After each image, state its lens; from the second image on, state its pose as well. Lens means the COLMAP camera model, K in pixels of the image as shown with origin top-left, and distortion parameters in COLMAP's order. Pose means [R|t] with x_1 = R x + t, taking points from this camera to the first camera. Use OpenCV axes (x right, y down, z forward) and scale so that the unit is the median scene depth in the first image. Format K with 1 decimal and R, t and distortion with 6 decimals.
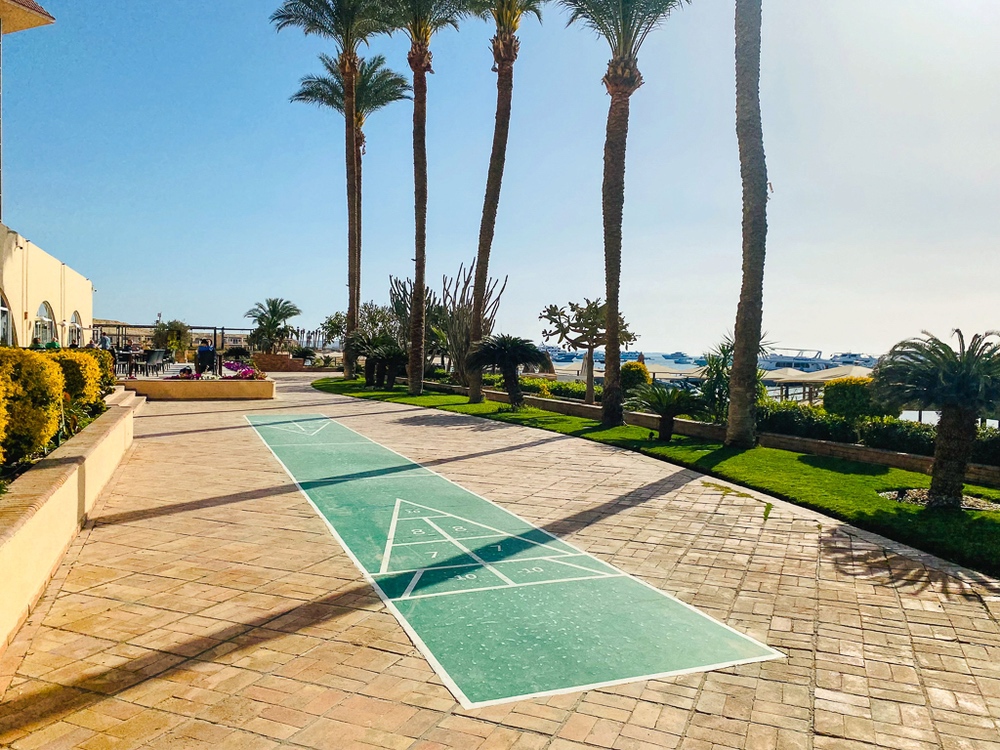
lens RADIAL K [[769.9, 0, 500.0], [0, 769.9, 375.0], [0, 0, 1]] dist [0.032519, -0.007511]
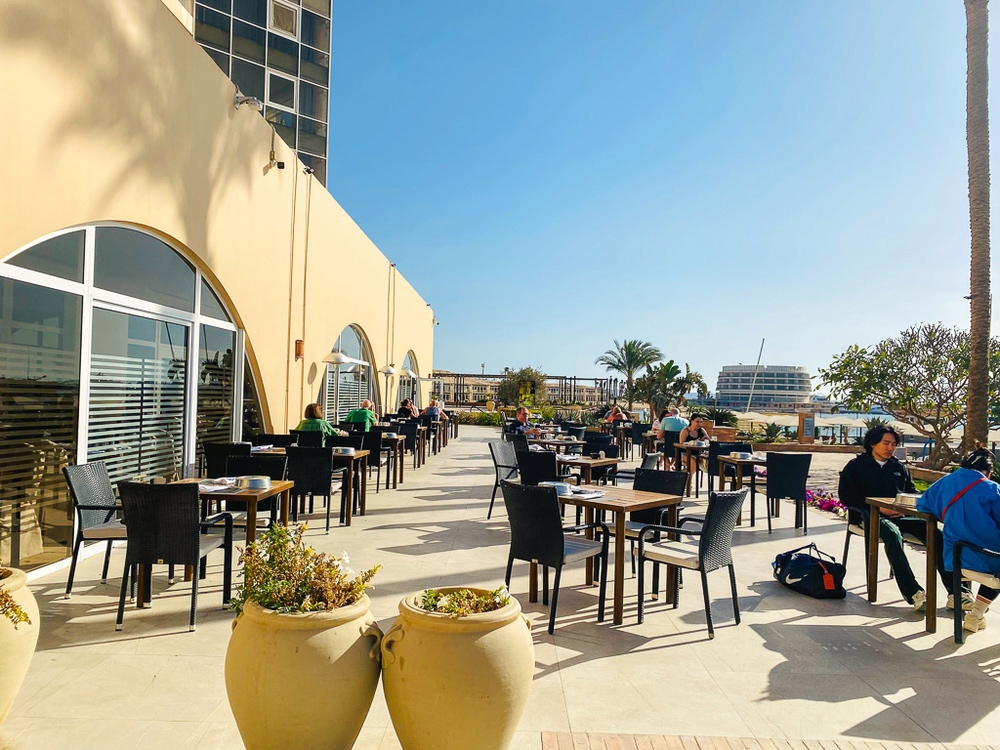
lens RADIAL K [[769.9, 0, 500.0], [0, 769.9, 375.0], [0, 0, 1]] dist [0.032519, -0.007511]
pose [[0.925105, -0.001341, -0.379710, -0.253821], [-0.022844, 0.997986, -0.059181, -0.028993], [0.379024, 0.063423, 0.923211, 0.473708]]
